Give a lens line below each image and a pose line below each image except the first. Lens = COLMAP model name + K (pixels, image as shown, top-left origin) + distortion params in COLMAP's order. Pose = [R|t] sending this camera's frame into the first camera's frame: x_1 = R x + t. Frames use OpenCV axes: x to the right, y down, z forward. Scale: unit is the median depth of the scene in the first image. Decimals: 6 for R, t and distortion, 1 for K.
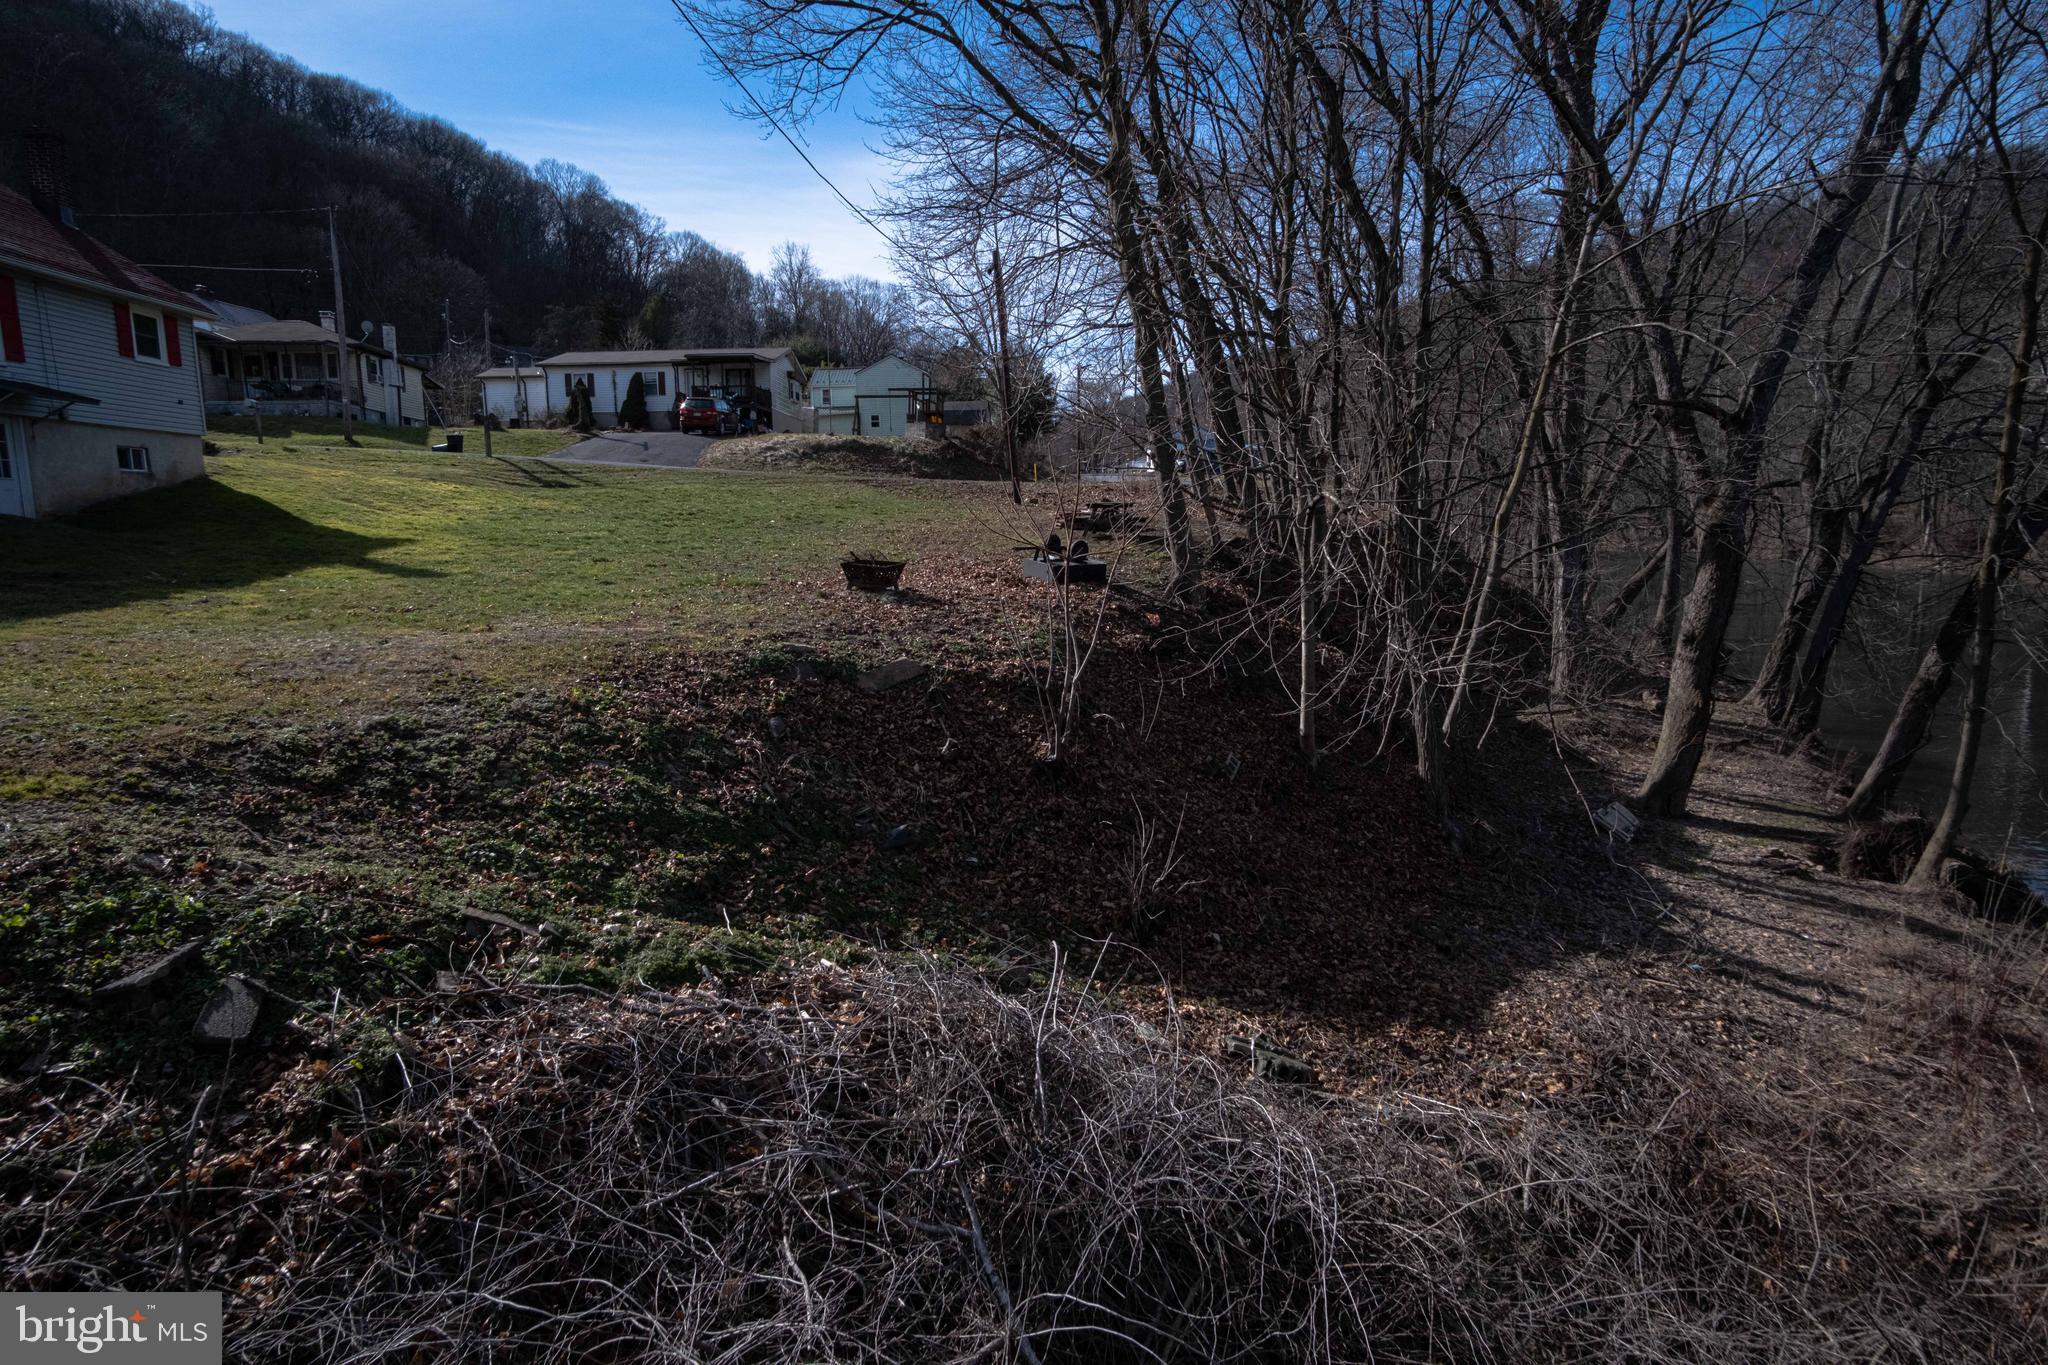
lens RADIAL K [[1082.5, 0, 1027.2], [0, 1082.5, 675.2], [0, 0, 1]] dist [-0.026964, 0.000890]
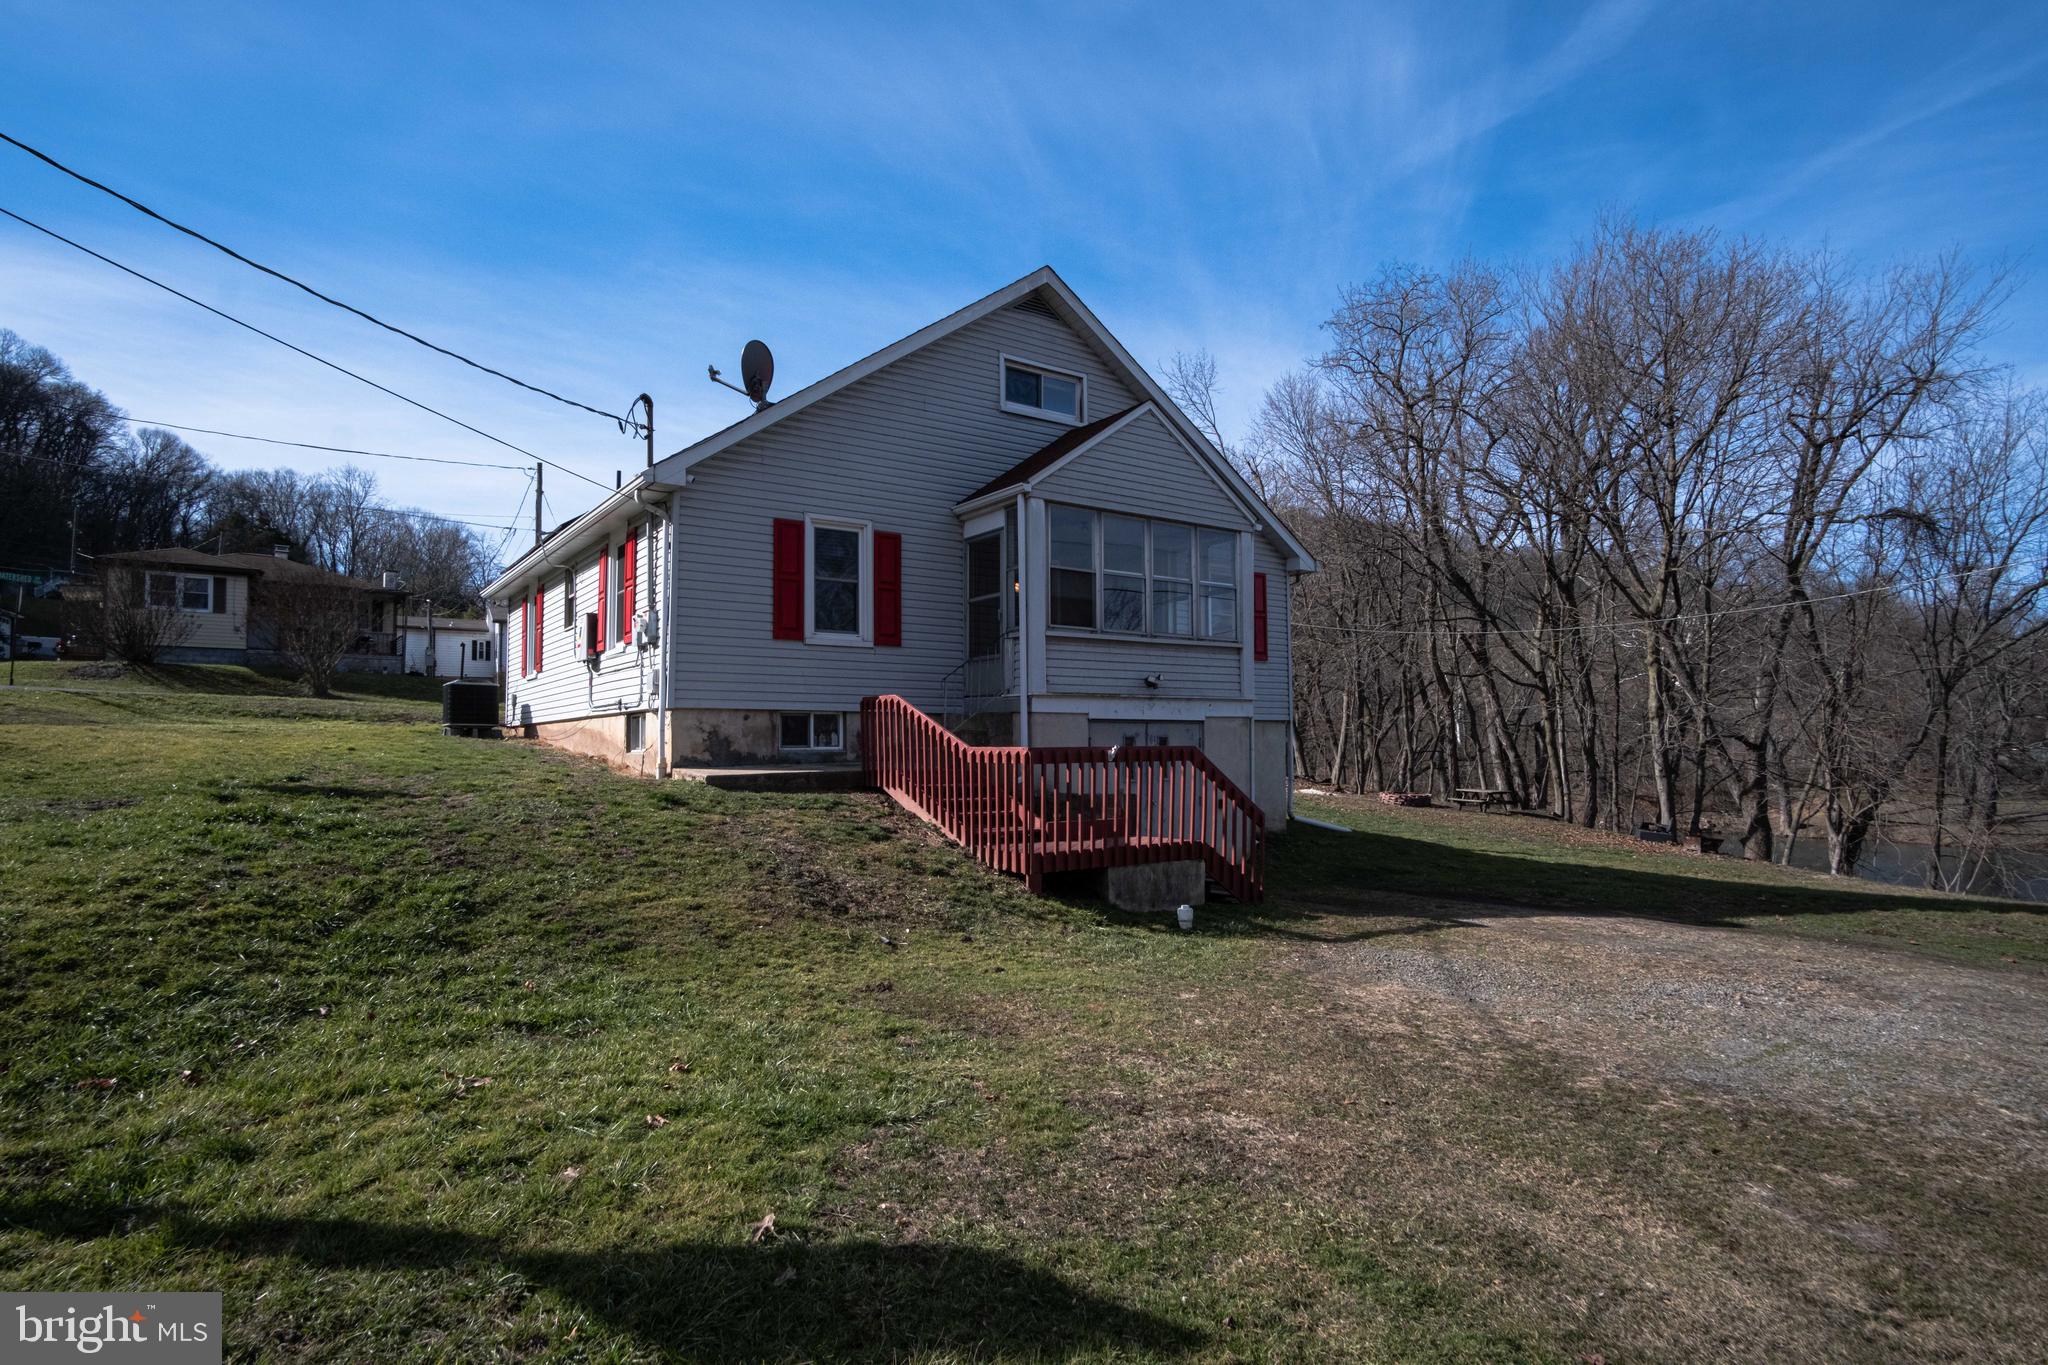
lens RADIAL K [[1082.5, 0, 1017.2], [0, 1082.5, 737.3], [0, 0, 1]] dist [-0.026964, 0.000890]
pose [[0.871647, 0.019718, 0.489737, -0.486613], [0.064949, 0.985732, -0.155285, -0.015576], [-0.485812, 0.167161, 0.857930, 0.003457]]
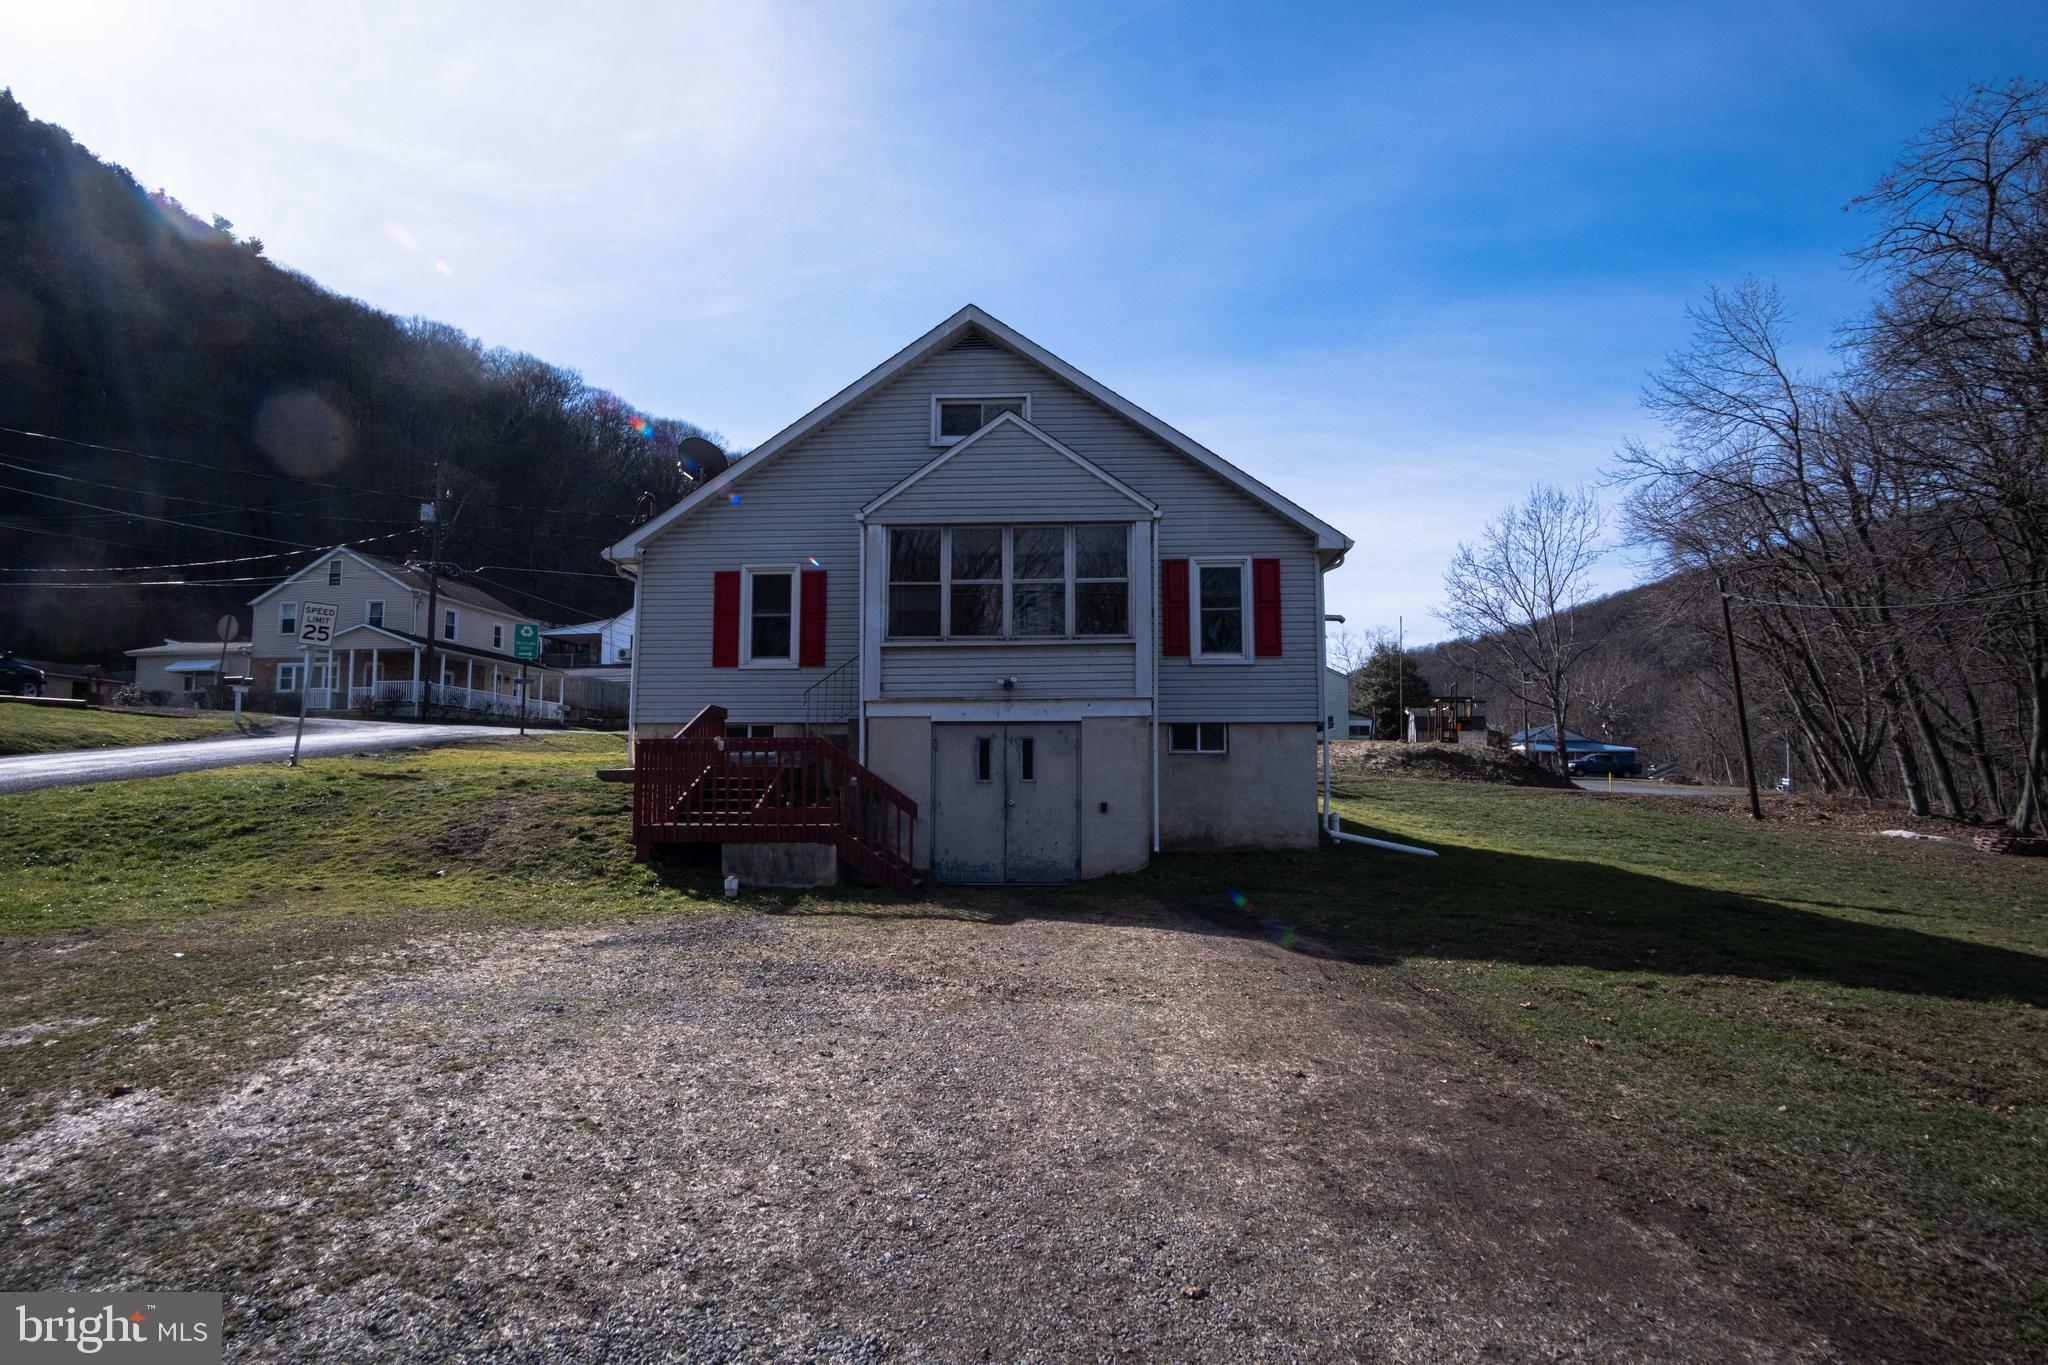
lens RADIAL K [[1082.5, 0, 1014.2], [0, 1082.5, 735.3], [0, 0, 1]] dist [-0.026964, 0.000890]
pose [[0.986512, 0.009820, -0.163396, -0.305759], [-0.043672, 0.977806, -0.204909, -0.002117], [0.157758, 0.209281, 0.965046, -0.038842]]
